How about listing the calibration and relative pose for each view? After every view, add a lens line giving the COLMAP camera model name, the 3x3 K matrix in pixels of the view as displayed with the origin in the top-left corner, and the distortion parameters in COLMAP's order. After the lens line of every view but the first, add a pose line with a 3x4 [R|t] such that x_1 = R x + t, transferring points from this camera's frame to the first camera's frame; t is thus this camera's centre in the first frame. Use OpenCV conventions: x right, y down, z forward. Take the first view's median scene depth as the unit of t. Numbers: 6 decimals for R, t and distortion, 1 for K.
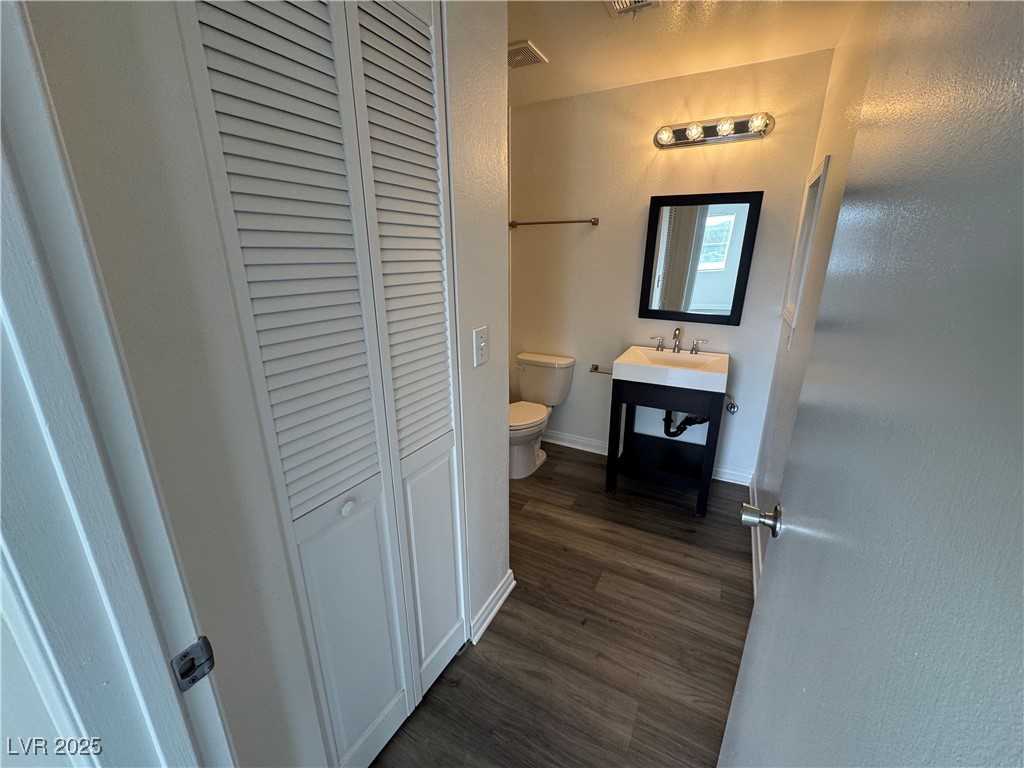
lens RADIAL K [[406.8, 0, 512.3], [0, 406.8, 381.7], [0, 0, 1]] dist [-0.003518, 0.000430]
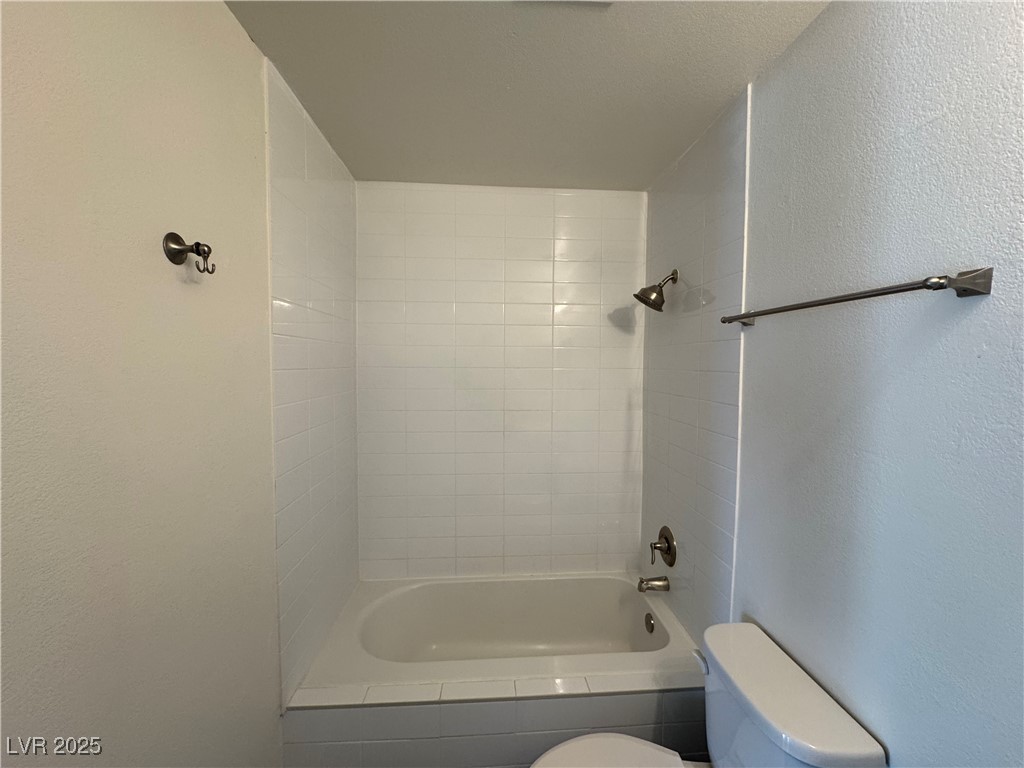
lens RADIAL K [[406.8, 0, 512.3], [0, 406.8, 381.7], [0, 0, 1]] dist [-0.003518, 0.000430]
pose [[0.531295, 0.048285, -0.845810, 0.353679], [-0.252866, 0.961904, -0.103925, -0.296785], [0.808570, 0.269091, 0.523264, 0.827131]]
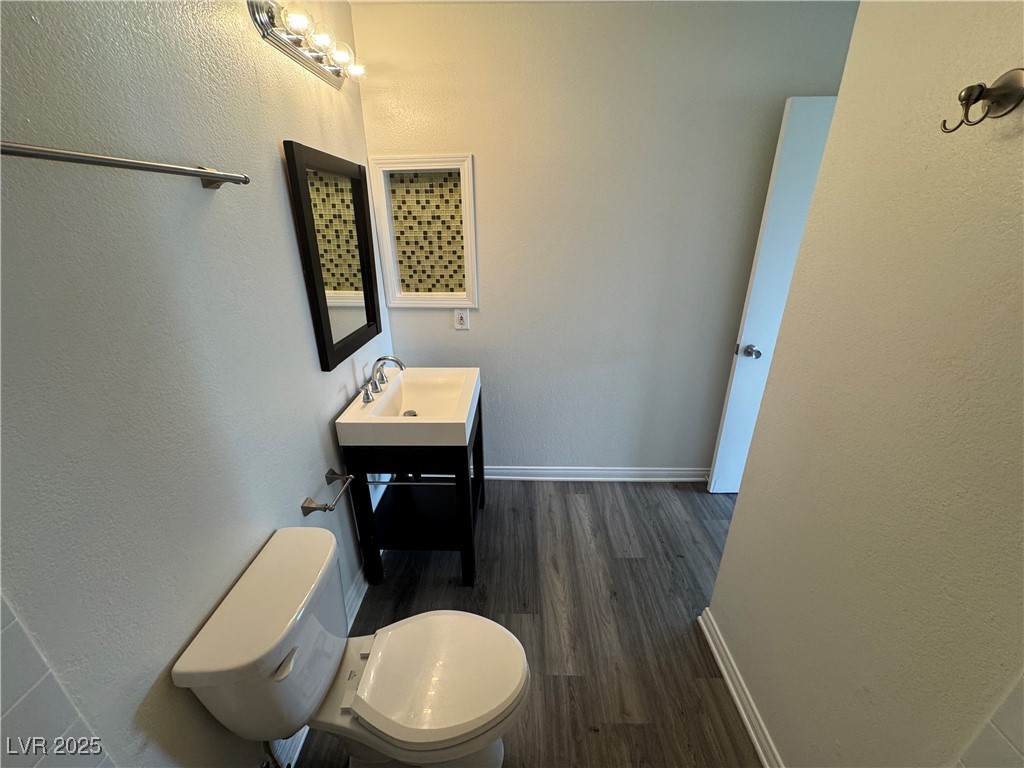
lens RADIAL K [[406.8, 0, 512.3], [0, 406.8, 381.7], [0, 0, 1]] dist [-0.003518, 0.000430]
pose [[-0.452587, -0.331287, 0.827897, -0.341312], [0.264816, 0.836609, 0.479540, -0.446246], [-0.851491, 0.436274, -0.290908, 1.236803]]
